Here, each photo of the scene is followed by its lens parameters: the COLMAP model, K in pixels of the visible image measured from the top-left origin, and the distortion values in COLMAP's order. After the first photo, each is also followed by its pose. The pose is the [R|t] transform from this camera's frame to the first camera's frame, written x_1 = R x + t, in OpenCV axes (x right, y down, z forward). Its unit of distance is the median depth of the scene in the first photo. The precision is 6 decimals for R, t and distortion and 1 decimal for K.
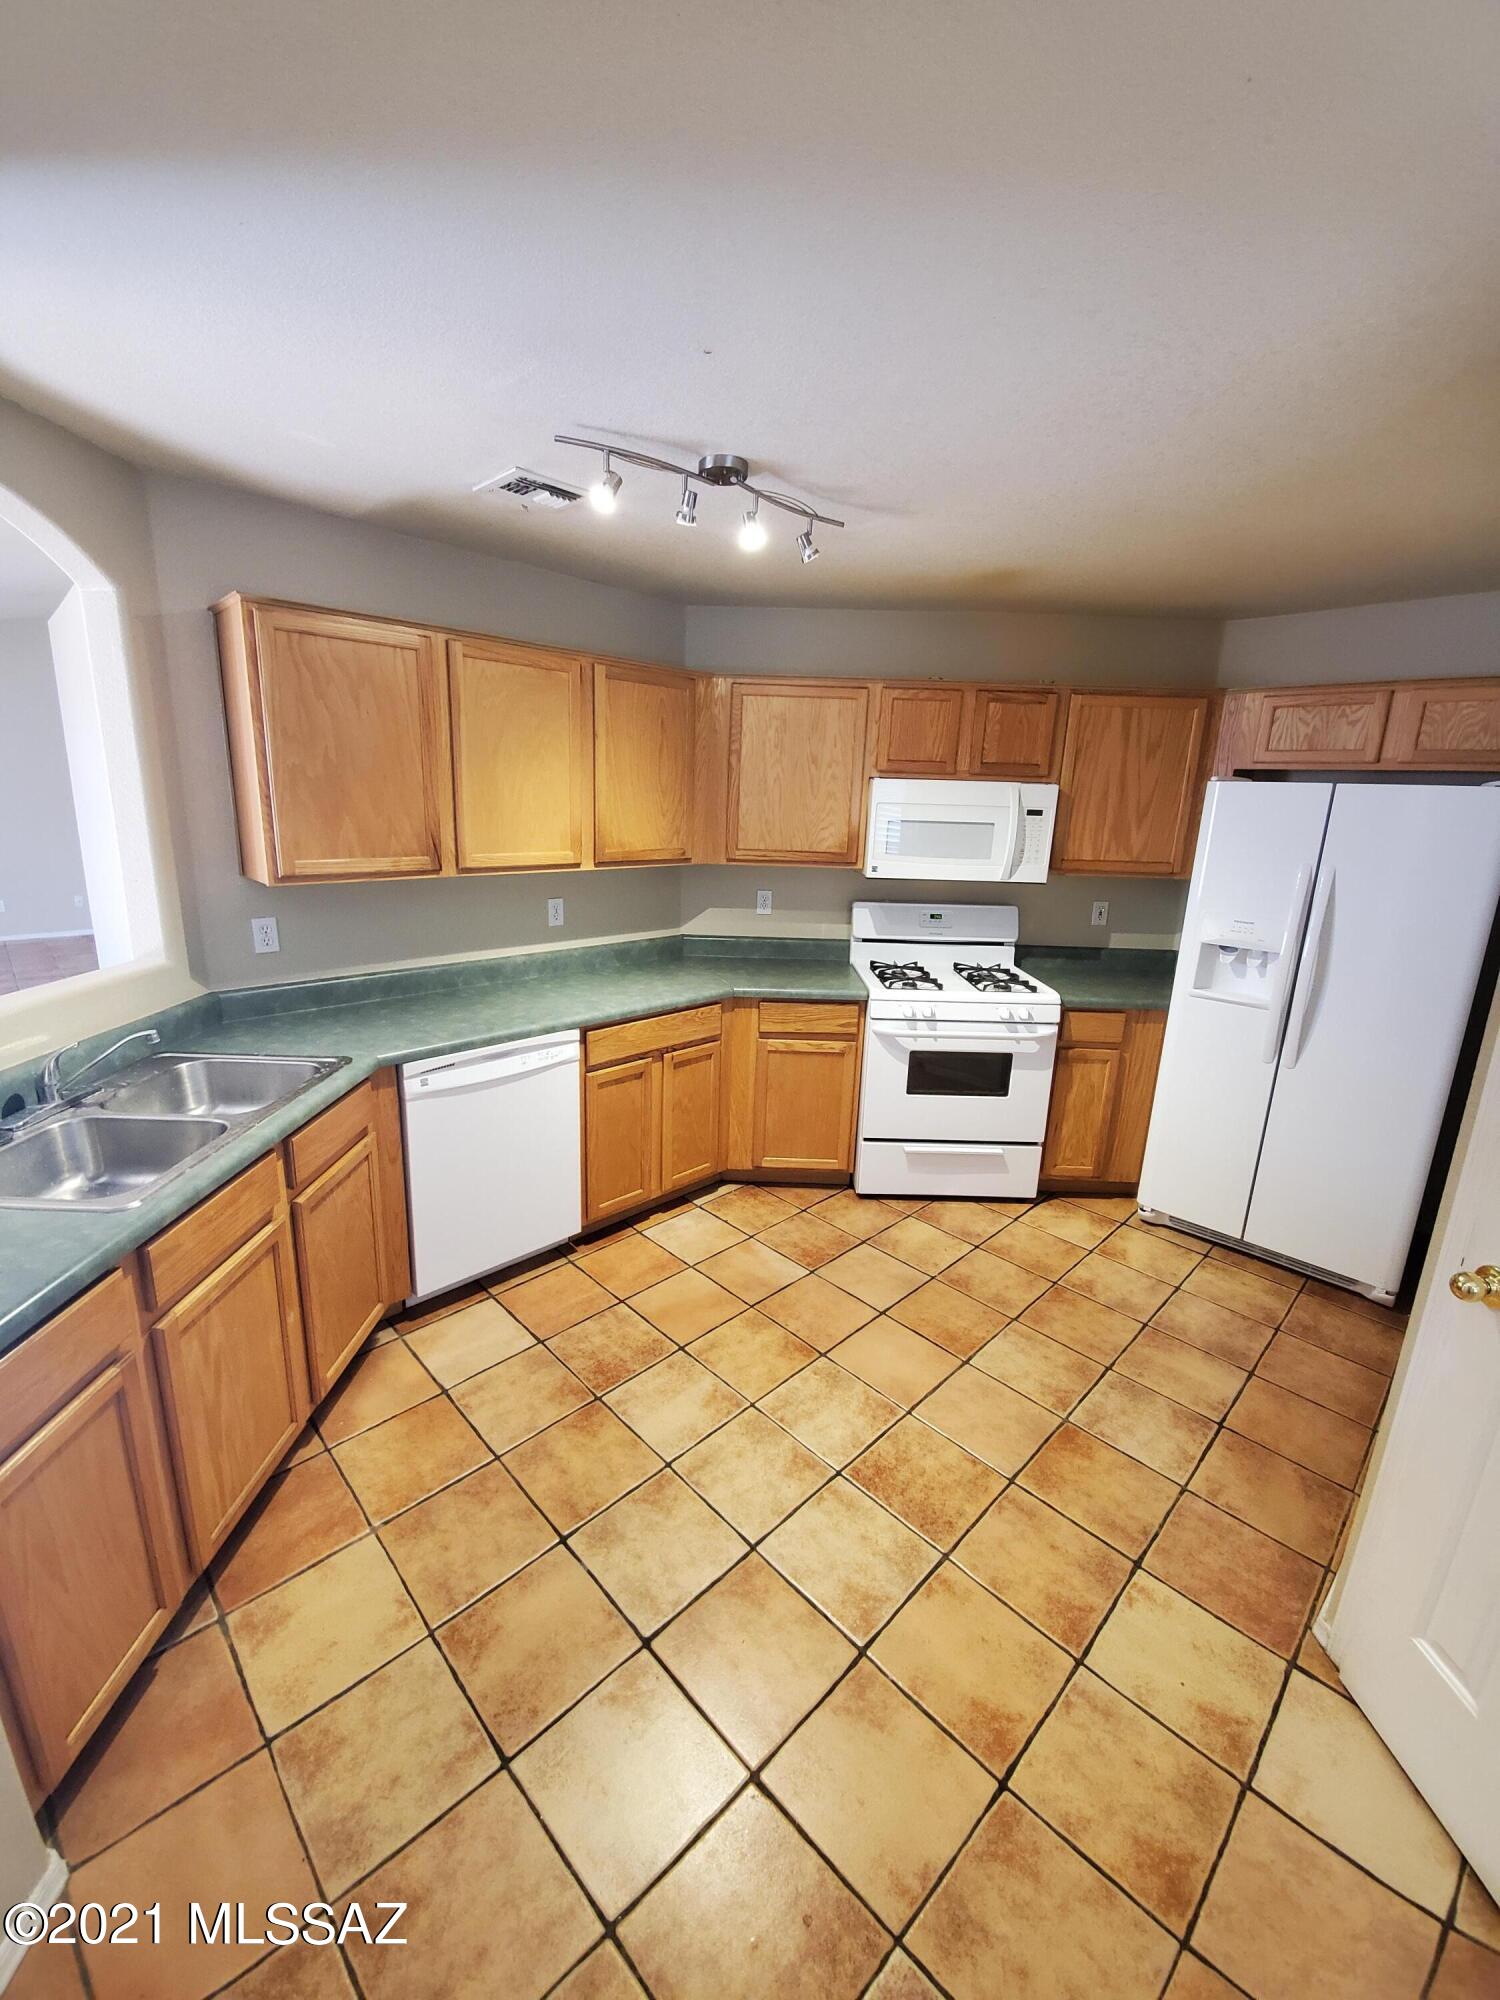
lens RADIAL K [[797.2, 0, 735.1], [0, 797.2, 983.1], [0, 0, 1]] dist [0.002141, -0.015462]
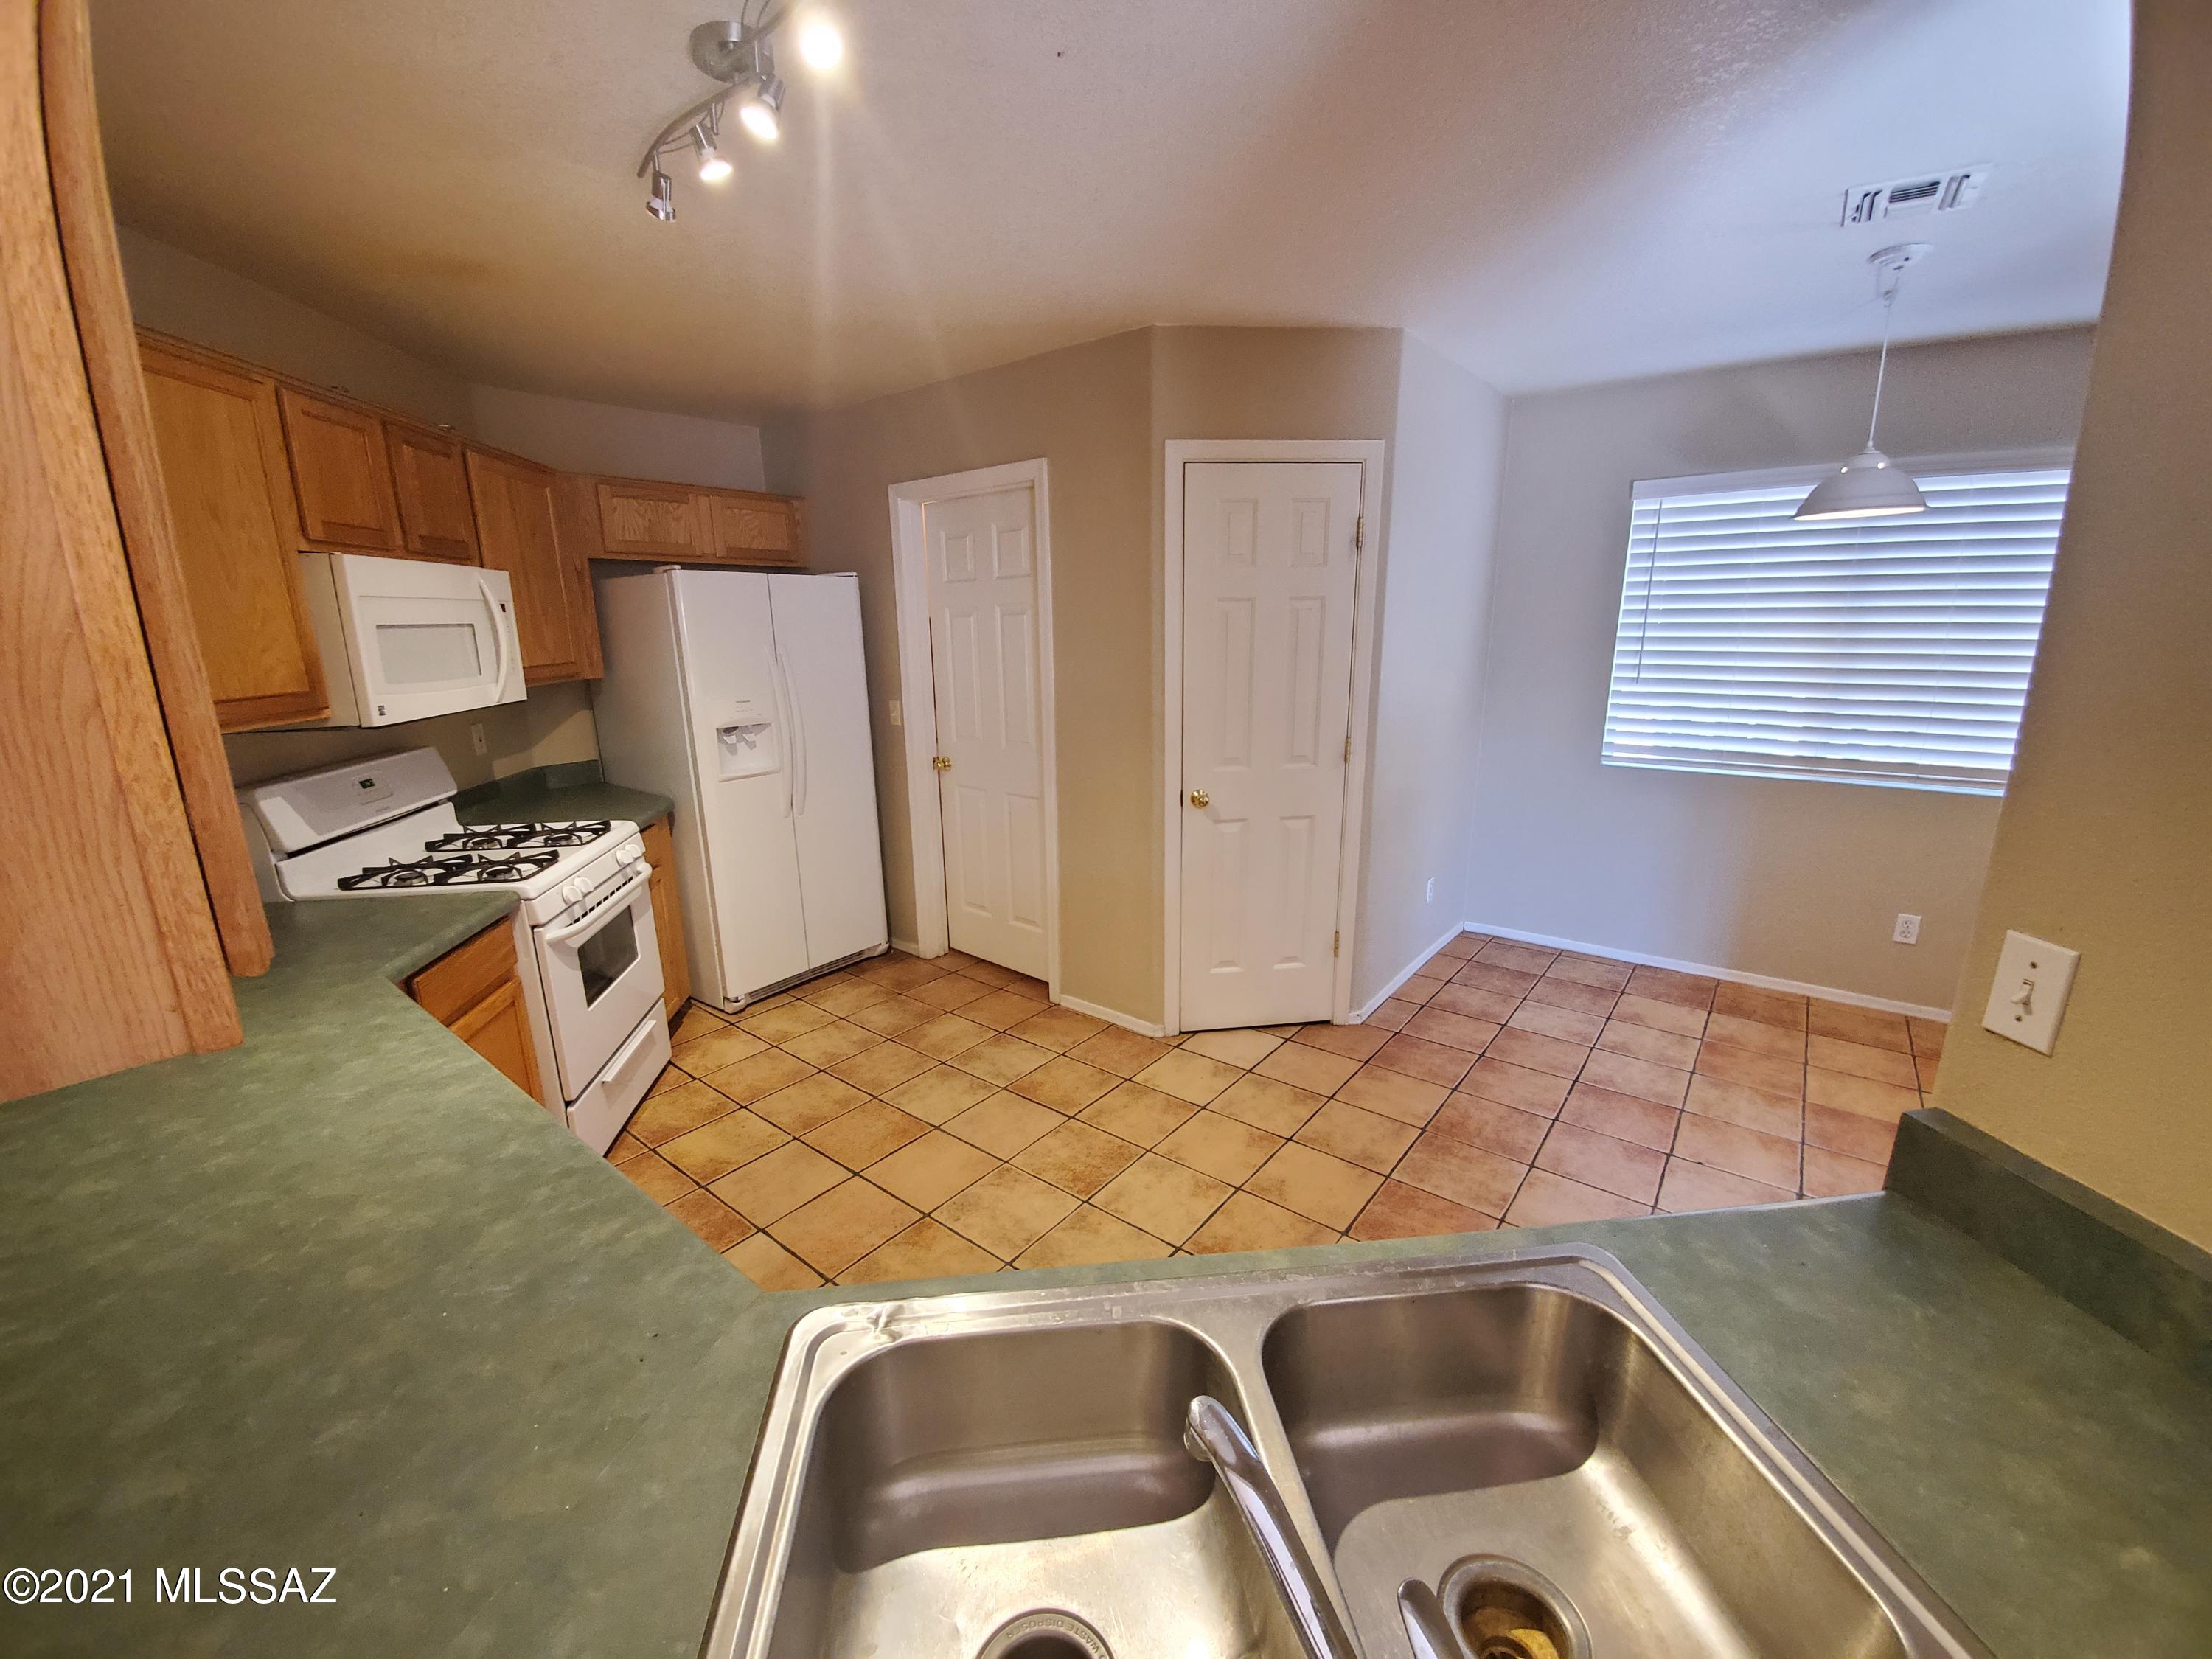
lens RADIAL K [[881.8, 0, 1091.4], [0, 881.8, 847.1], [0, 0, 1]] dist [0.002141, -0.015462]
pose [[-0.136547, -0.274905, 0.951726, -0.567962], [0.237399, 0.923649, 0.300855, -0.126919], [-0.961768, 0.267019, -0.060859, 0.594810]]
